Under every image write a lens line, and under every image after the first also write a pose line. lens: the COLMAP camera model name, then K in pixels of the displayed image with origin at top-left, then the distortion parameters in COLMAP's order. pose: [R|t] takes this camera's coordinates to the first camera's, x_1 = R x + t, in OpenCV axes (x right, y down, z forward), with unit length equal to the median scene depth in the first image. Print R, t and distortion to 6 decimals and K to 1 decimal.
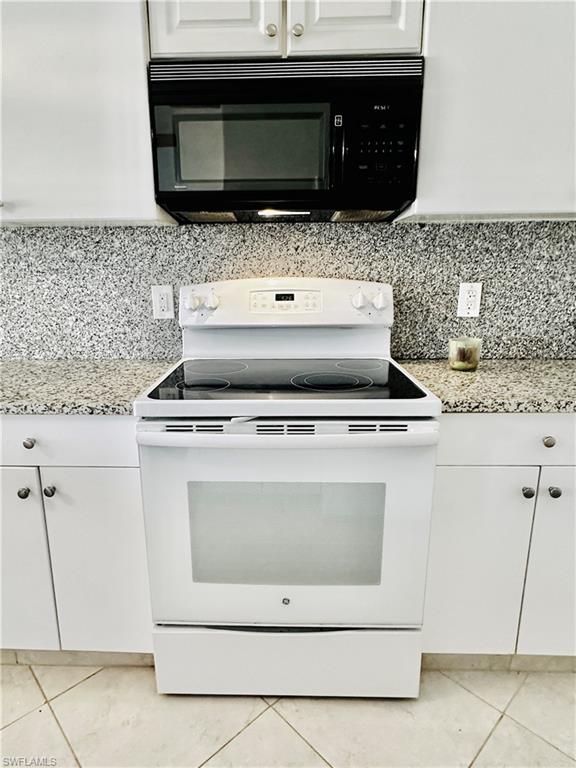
lens RADIAL K [[464.8, 0, 280.3], [0, 464.8, 378.6], [0, 0, 1]] dist [-0.004611, -0.000404]
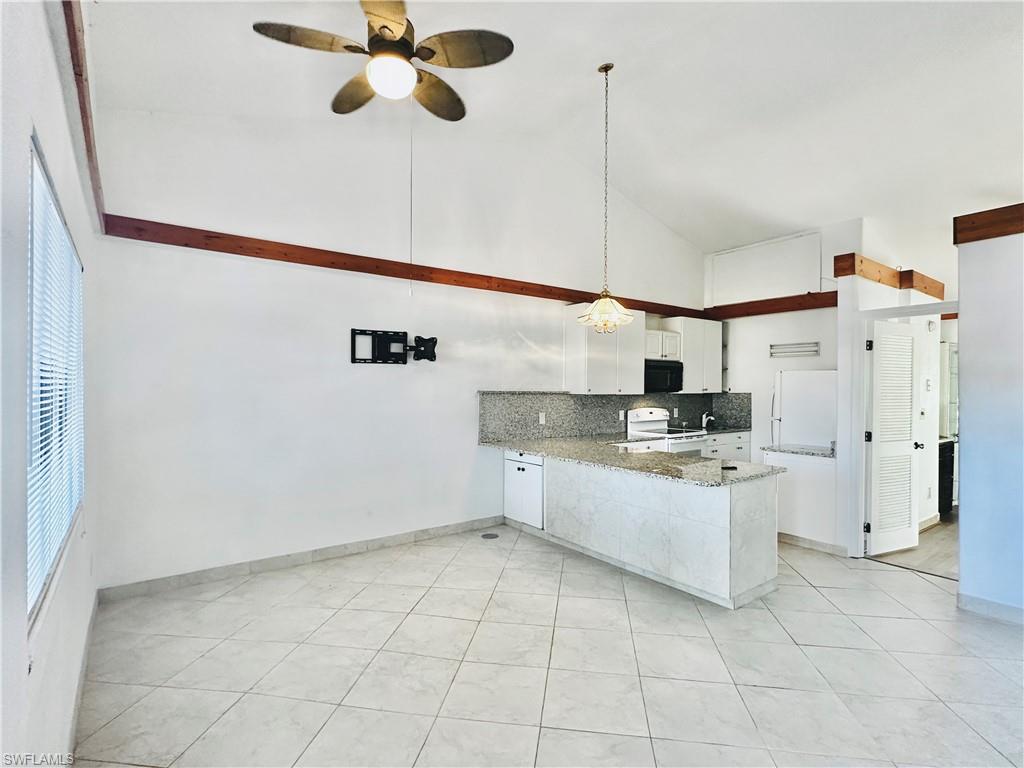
lens RADIAL K [[511.0, 0, 513.8], [0, 511.0, 390.6], [0, 0, 1]] dist [-0.000596, -0.002176]
pose [[0.779566, 0.008121, 0.626268, -3.300373], [0.132621, 0.975102, -0.177729, 0.224591], [-0.612119, 0.221608, 0.759079, -1.425034]]
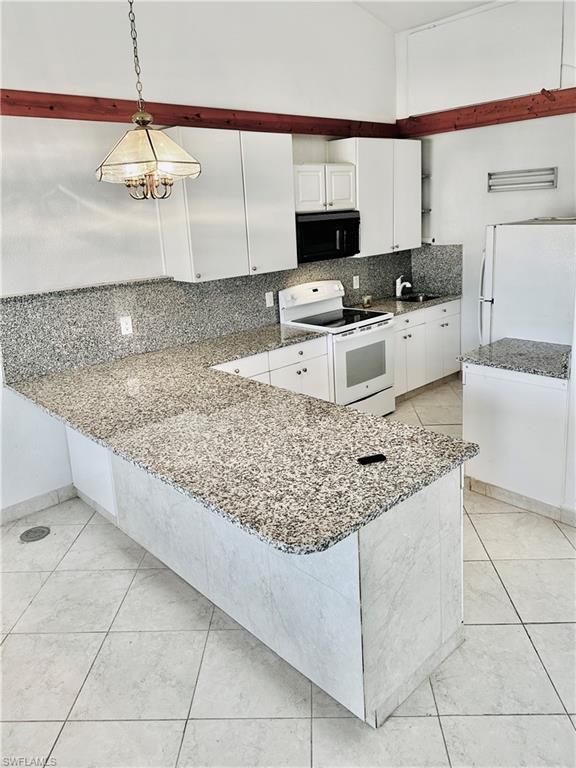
lens RADIAL K [[574.5, 0, 293.4], [0, 574.5, 331.9], [0, 0, 1]] dist [0.061440, -0.026912]
pose [[0.704561, -0.176997, 0.687216, -2.190634], [0.210111, 0.977006, 0.036221, -0.088901], [-0.677825, 0.118872, 0.725550, -1.125211]]
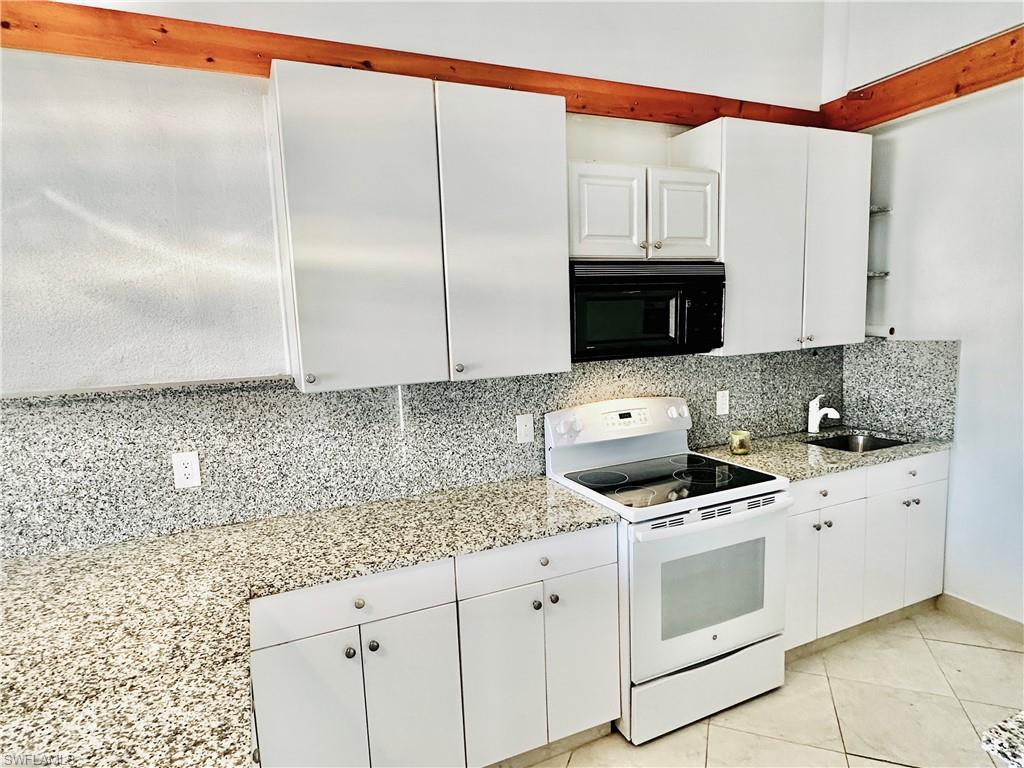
lens RADIAL K [[577.4, 0, 516.9], [0, 577.4, 387.2], [0, 0, 1]] dist [-0.005893, 0.001999]
pose [[0.898279, -0.081084, 0.431880, -0.918799], [0.132488, 0.987068, -0.090246, -0.143482], [-0.418977, 0.138285, 0.897405, -0.317247]]
